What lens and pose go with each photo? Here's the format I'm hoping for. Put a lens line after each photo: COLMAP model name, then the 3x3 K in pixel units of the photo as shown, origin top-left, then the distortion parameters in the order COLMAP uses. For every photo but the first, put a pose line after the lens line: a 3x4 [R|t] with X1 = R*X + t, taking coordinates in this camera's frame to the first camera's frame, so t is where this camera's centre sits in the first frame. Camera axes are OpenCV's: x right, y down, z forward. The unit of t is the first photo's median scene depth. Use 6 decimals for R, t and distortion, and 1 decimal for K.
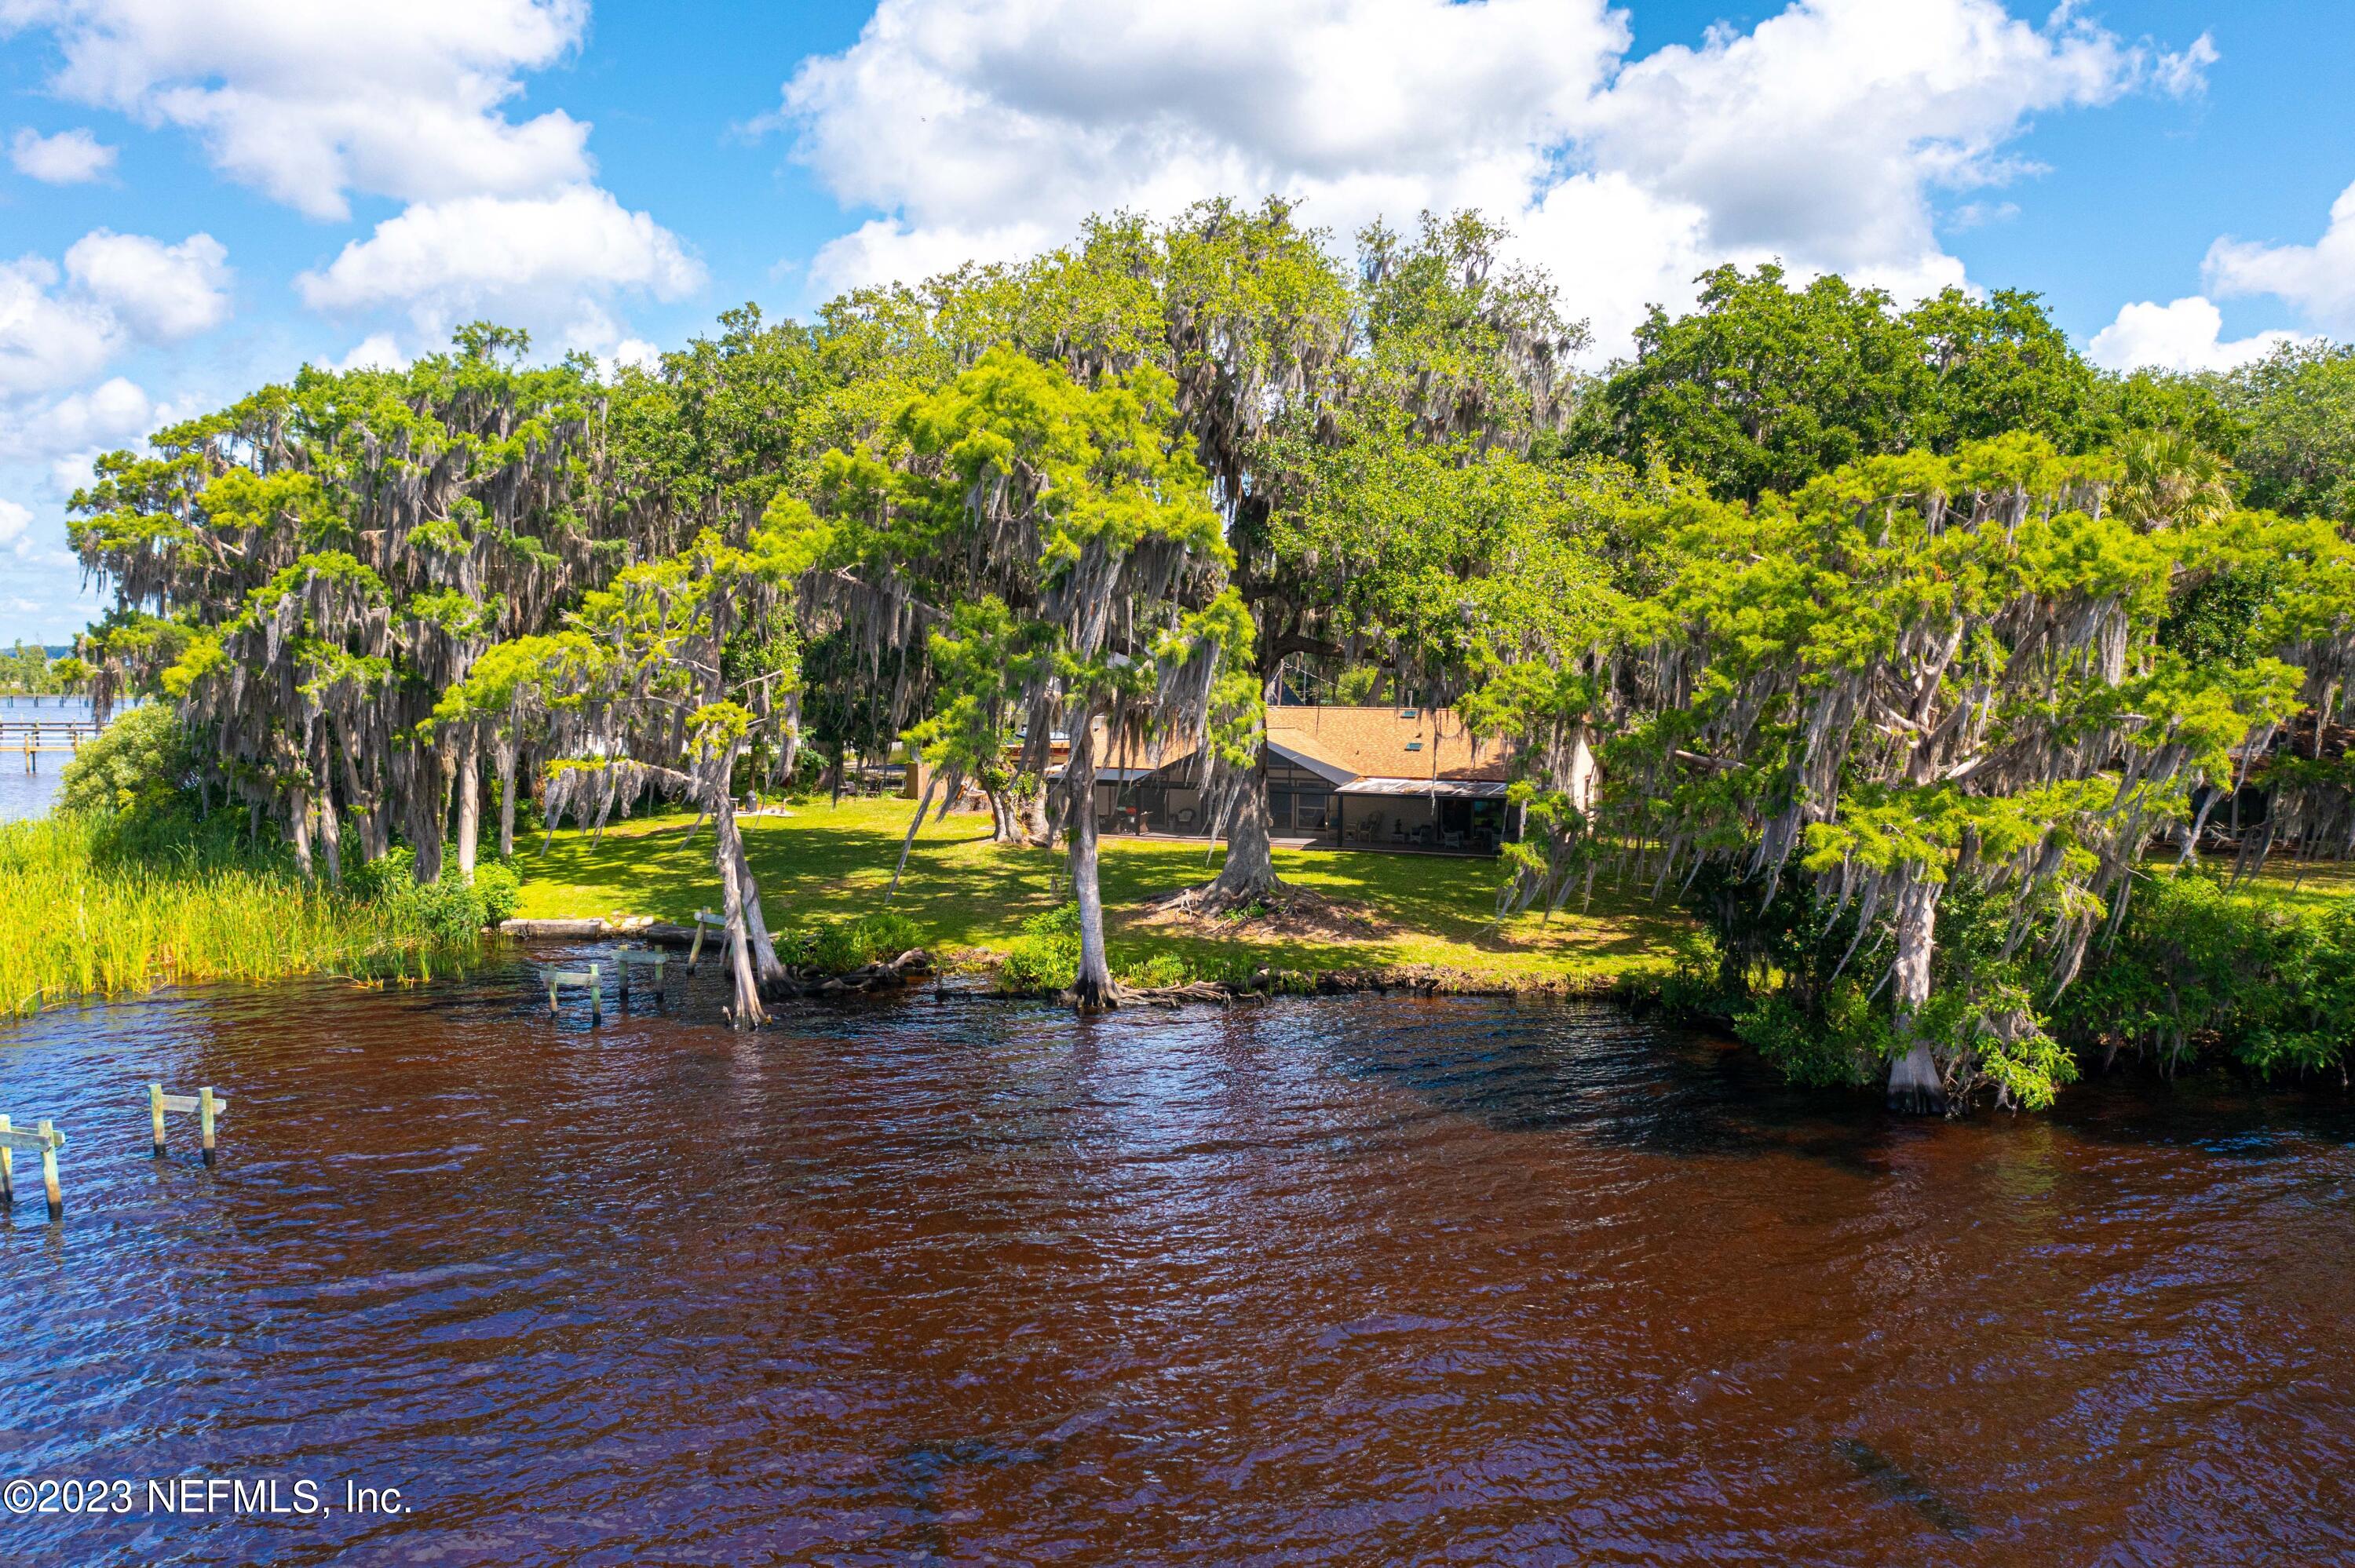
lens RADIAL K [[1933.9, 0, 1176.0], [0, 1933.9, 783.2], [0, 0, 1]] dist [-0.032589, -0.005076]
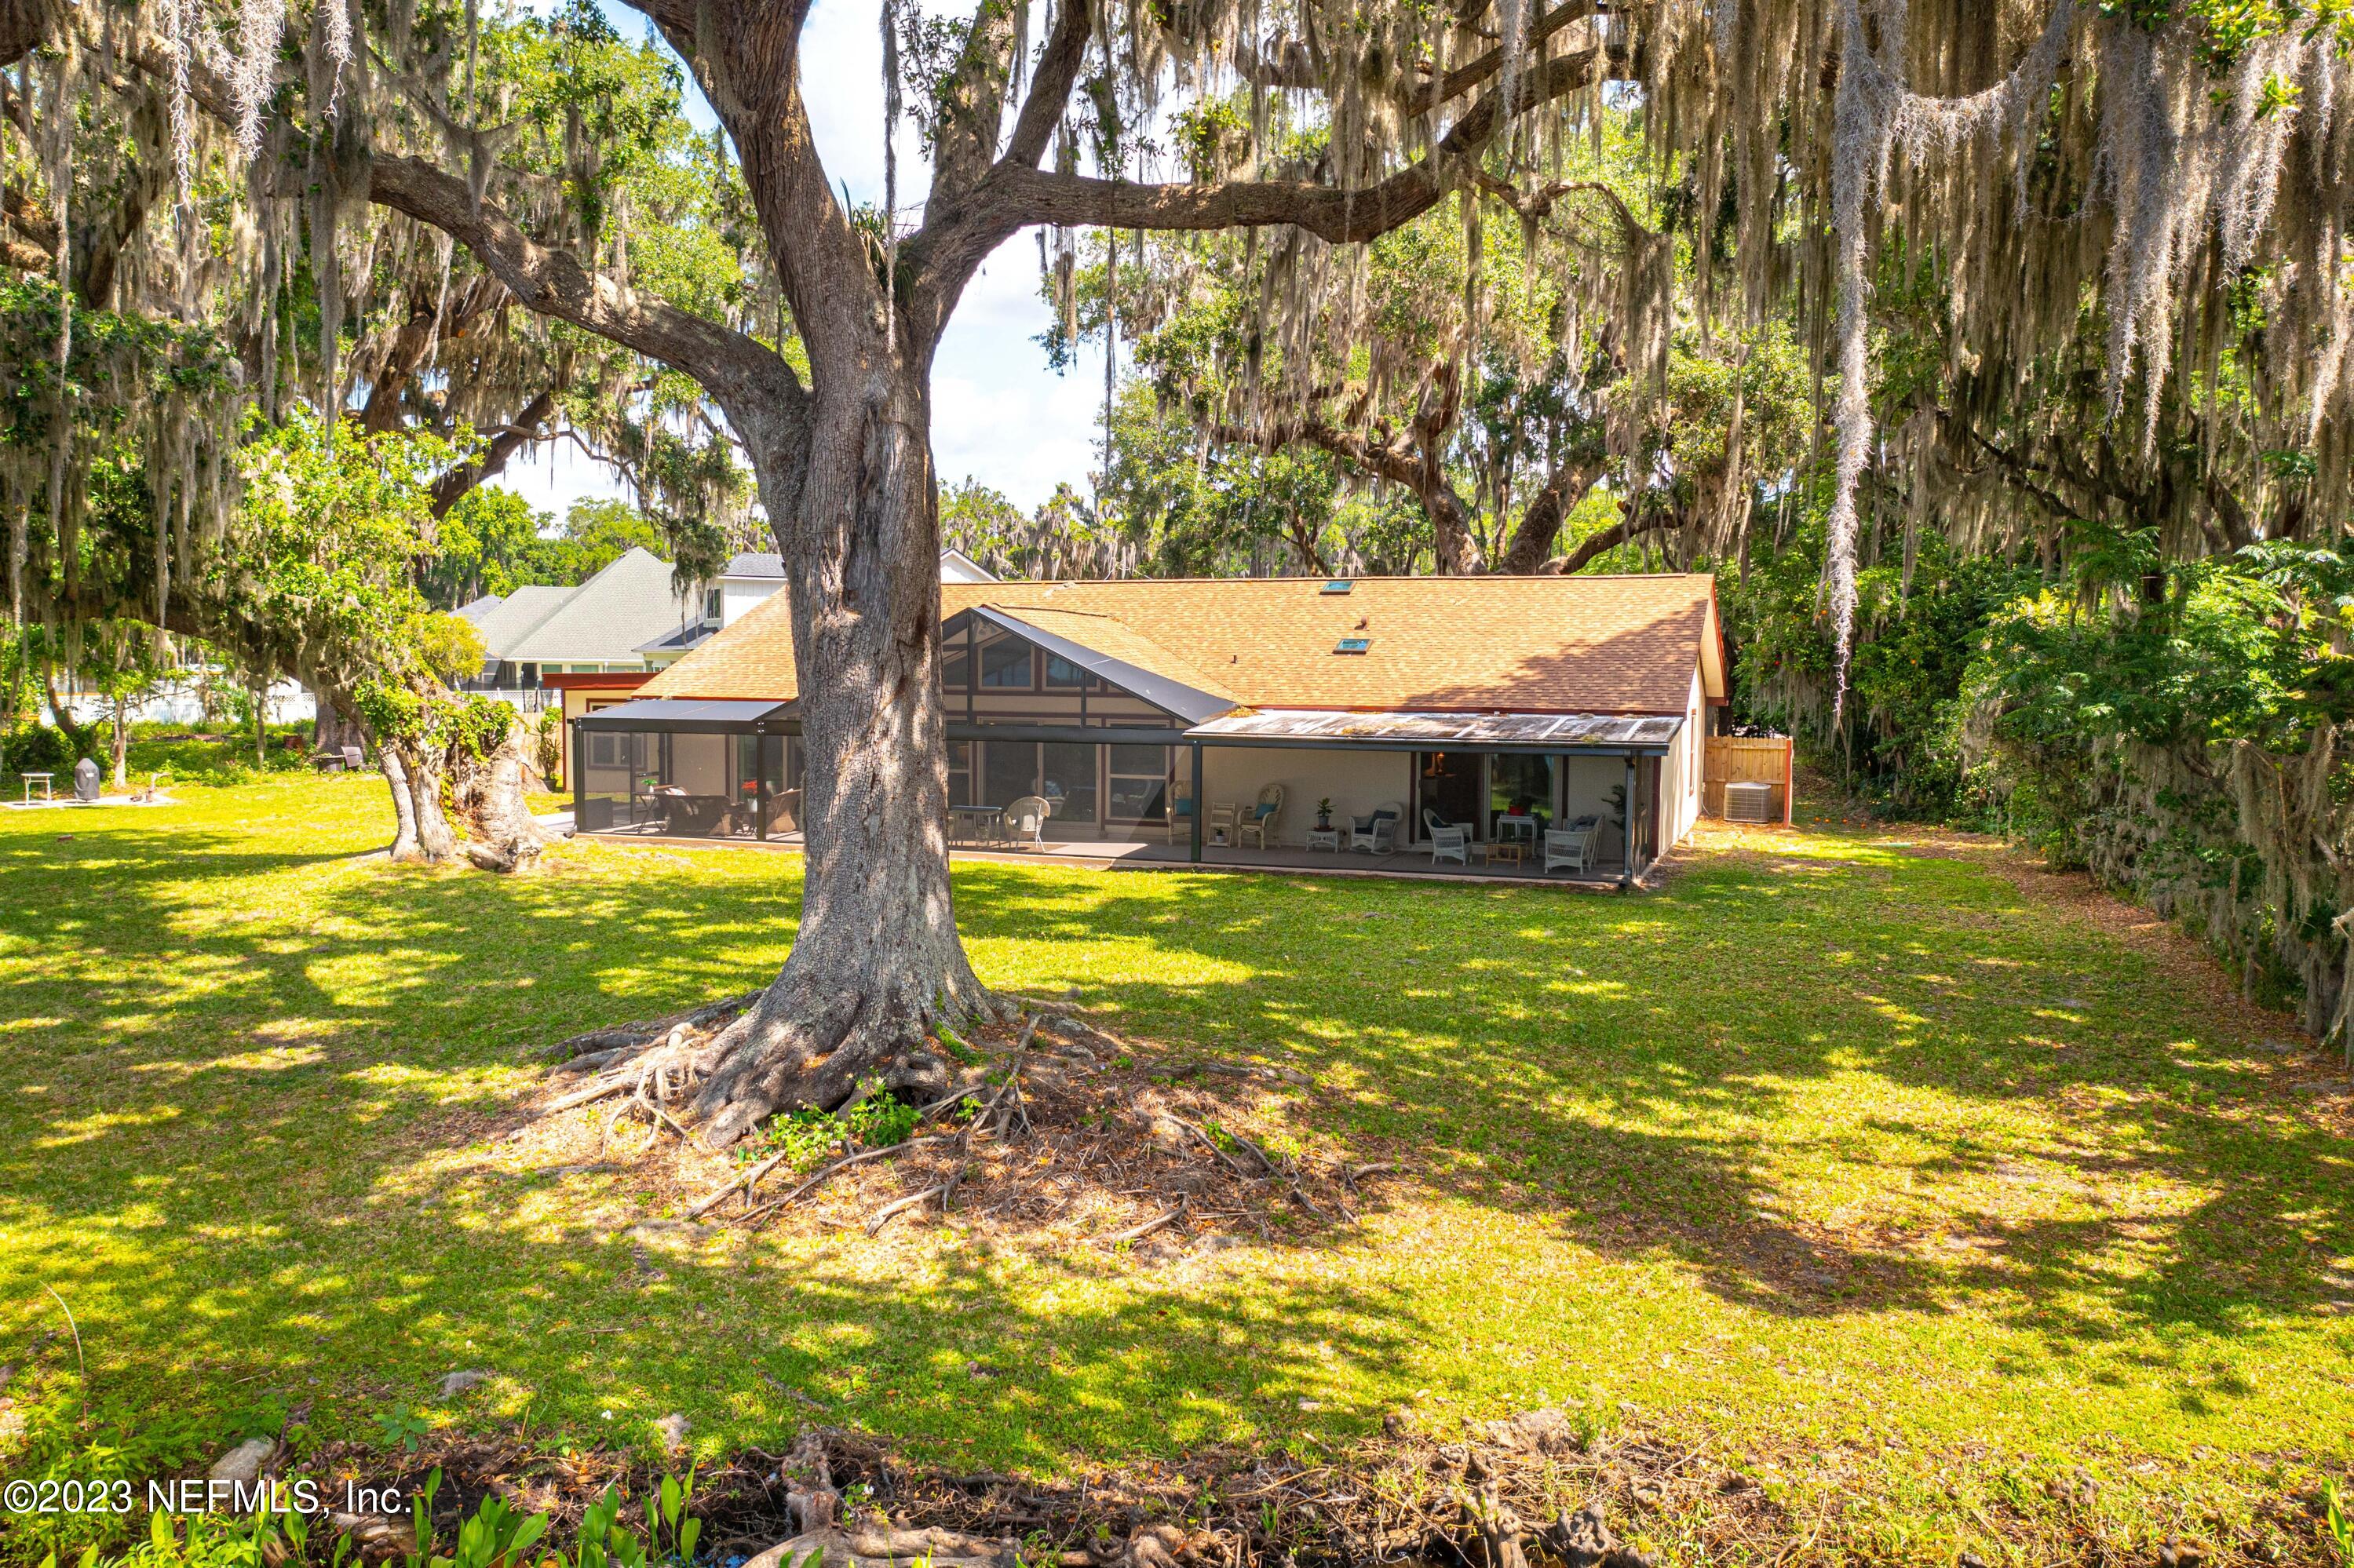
lens RADIAL K [[1933.1, 0, 1178.4], [0, 1933.1, 786.7], [0, 0, 1]] dist [-0.032589, -0.005076]
pose [[0.997828, -0.006307, 0.065570, 0.066193], [0.005965, 0.999968, 0.005420, 0.016682], [-0.065602, -0.005018, 0.997833, 0.708308]]
